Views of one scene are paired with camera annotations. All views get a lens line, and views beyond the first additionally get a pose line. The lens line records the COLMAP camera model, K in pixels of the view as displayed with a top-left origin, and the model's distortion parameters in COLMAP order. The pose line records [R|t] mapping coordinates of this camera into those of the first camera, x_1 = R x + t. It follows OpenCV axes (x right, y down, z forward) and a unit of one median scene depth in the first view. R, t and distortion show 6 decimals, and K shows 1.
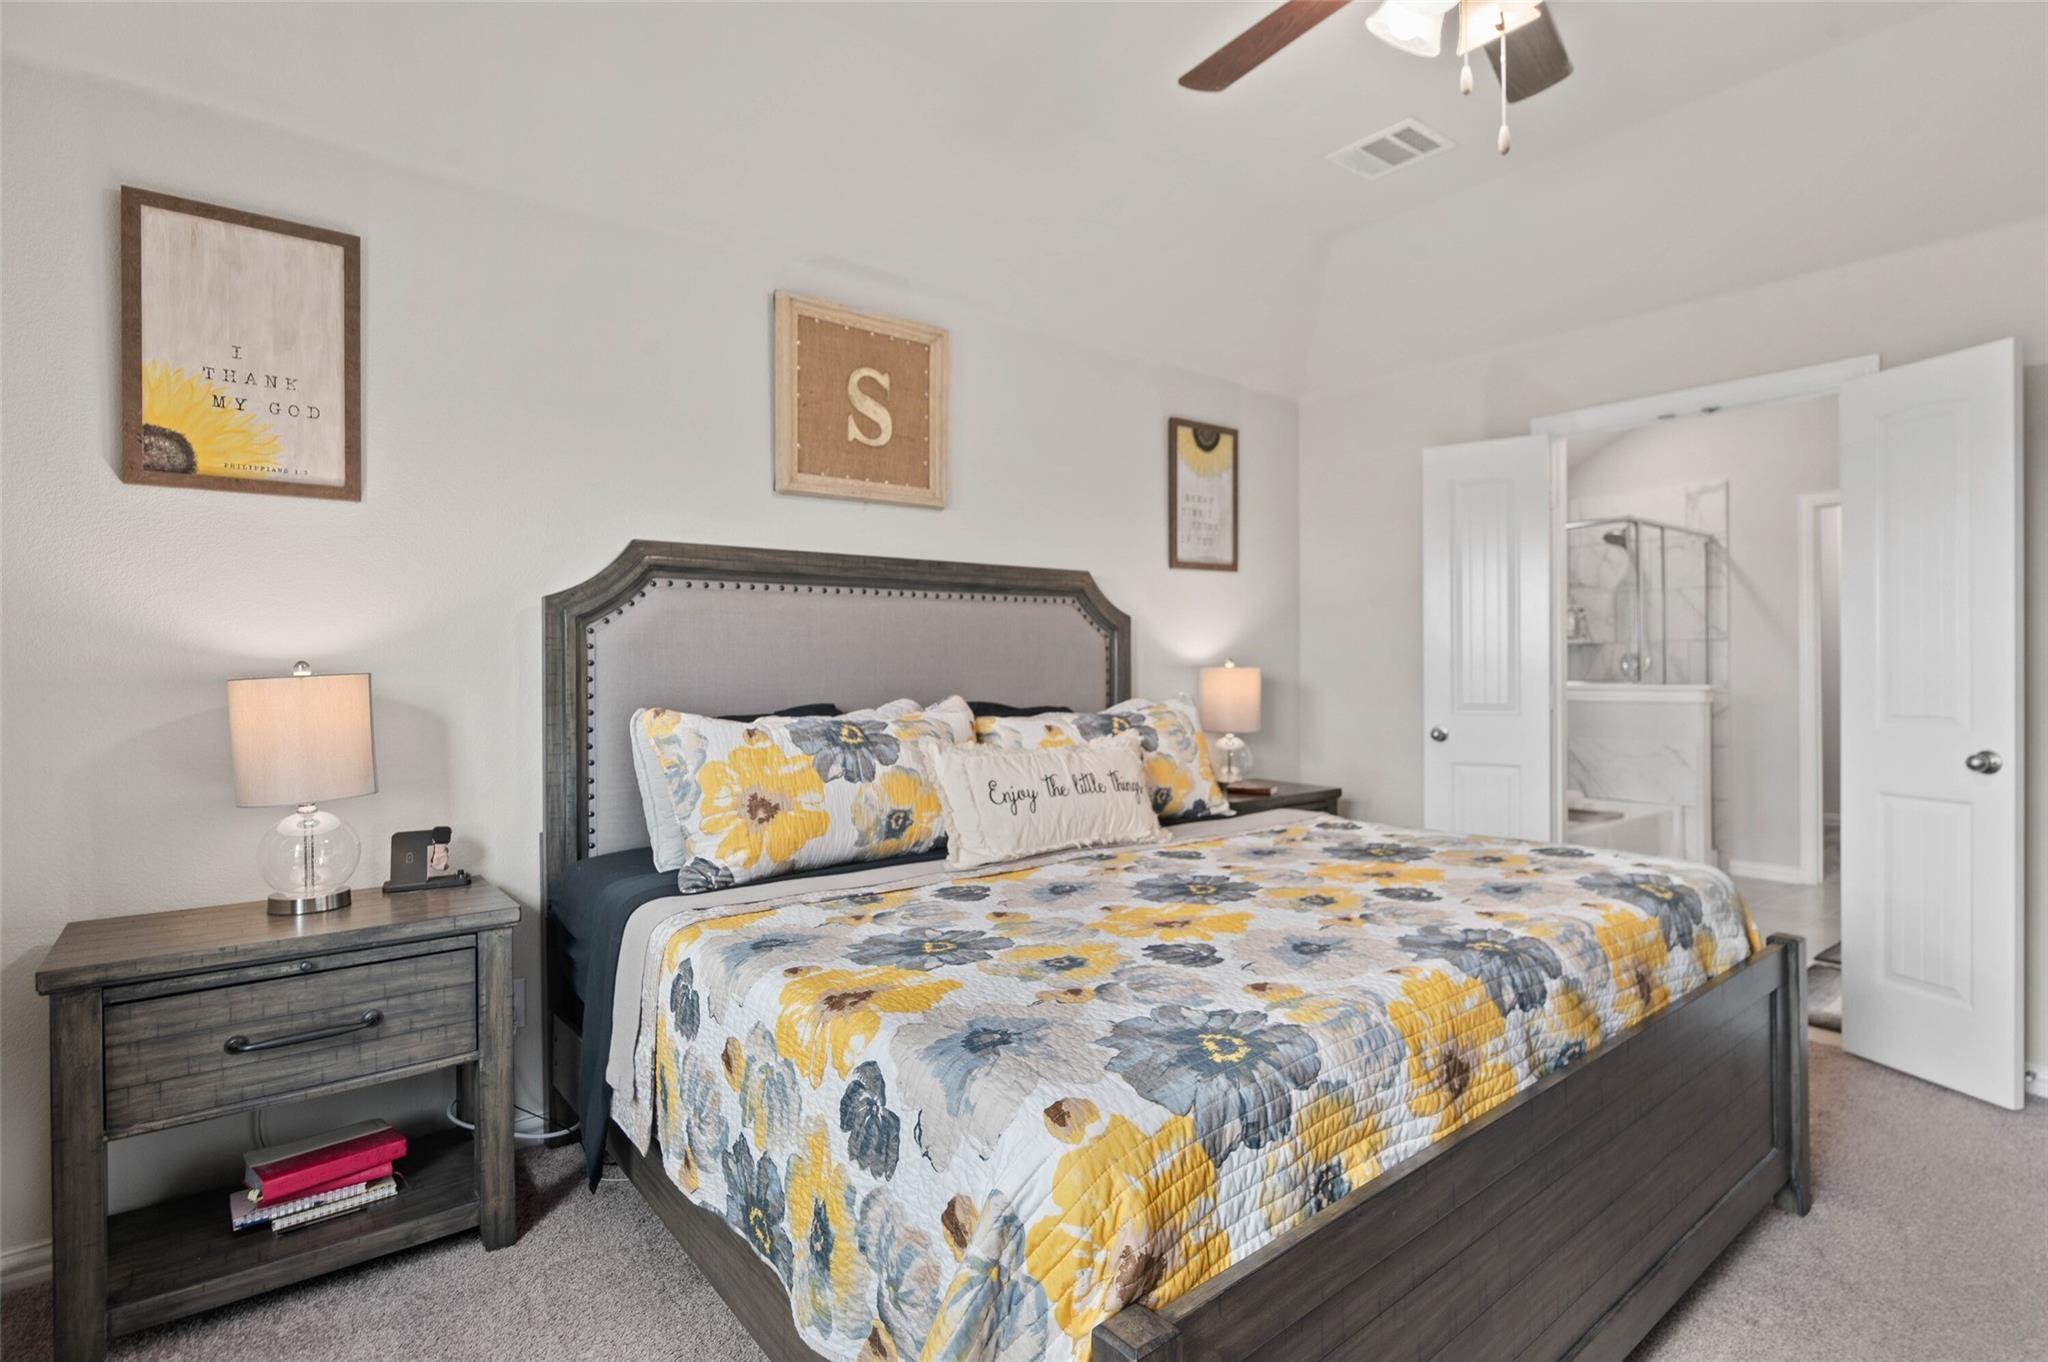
lens RADIAL K [[1018.5, 0, 1025.3], [0, 1018.5, 691.5], [0, 0, 1]] dist [0.000251, 0.000821]
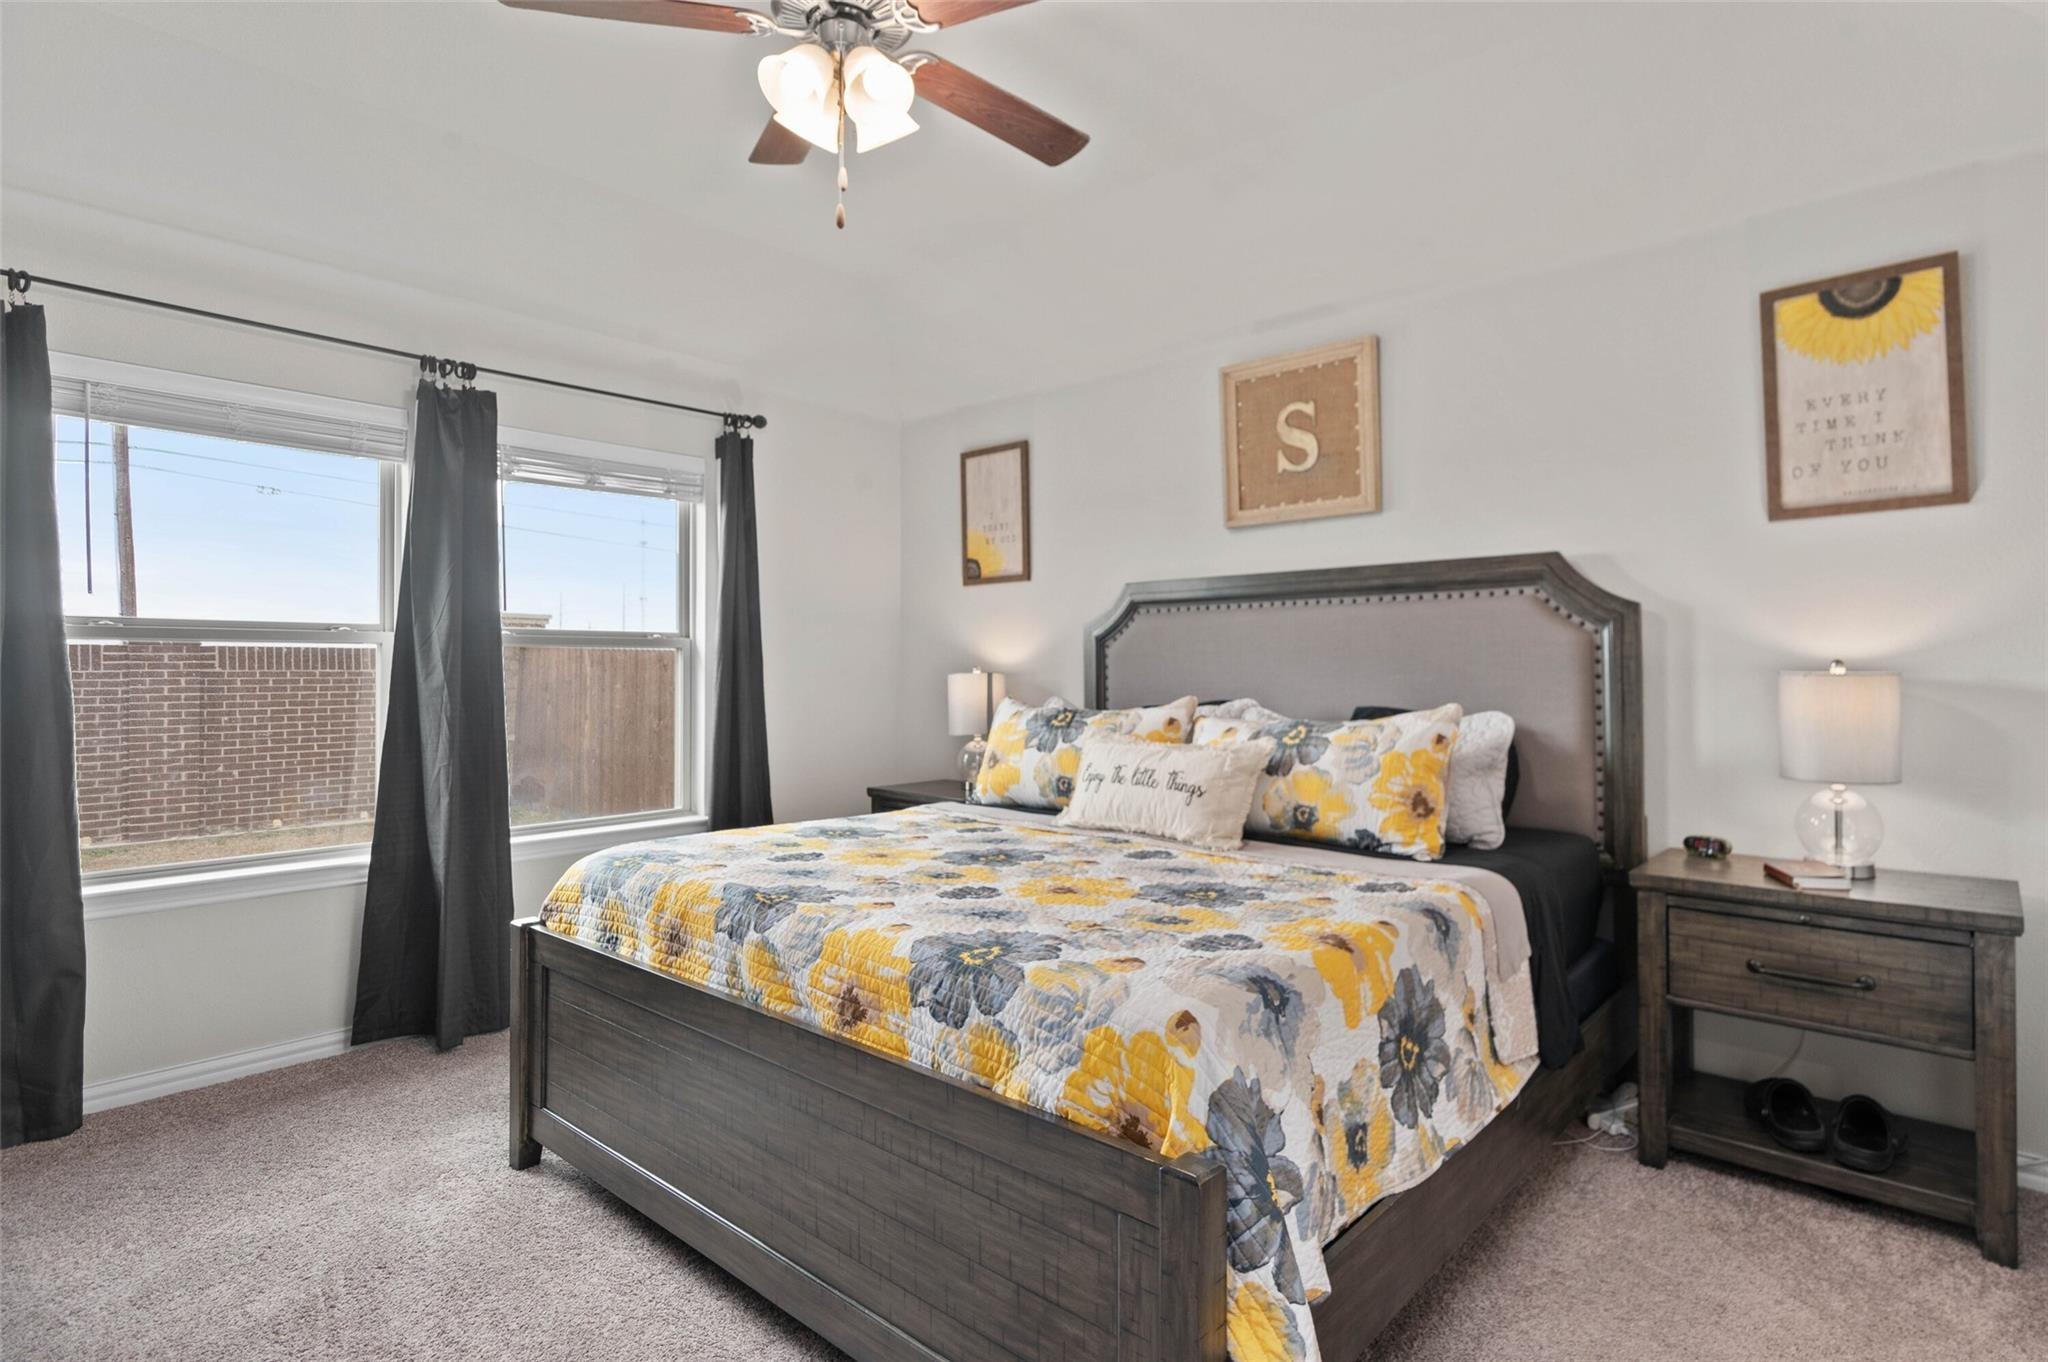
lens RADIAL K [[1018.5, 0, 1023.9], [0, 1018.5, 660.7], [0, 0, 1]] dist [0.000251, 0.000821]
pose [[0.155791, -0.004511, -0.987780, 0.895213], [-0.022605, 0.999711, -0.008131, -0.019857], [0.987531, 0.023595, 0.155644, 0.538901]]
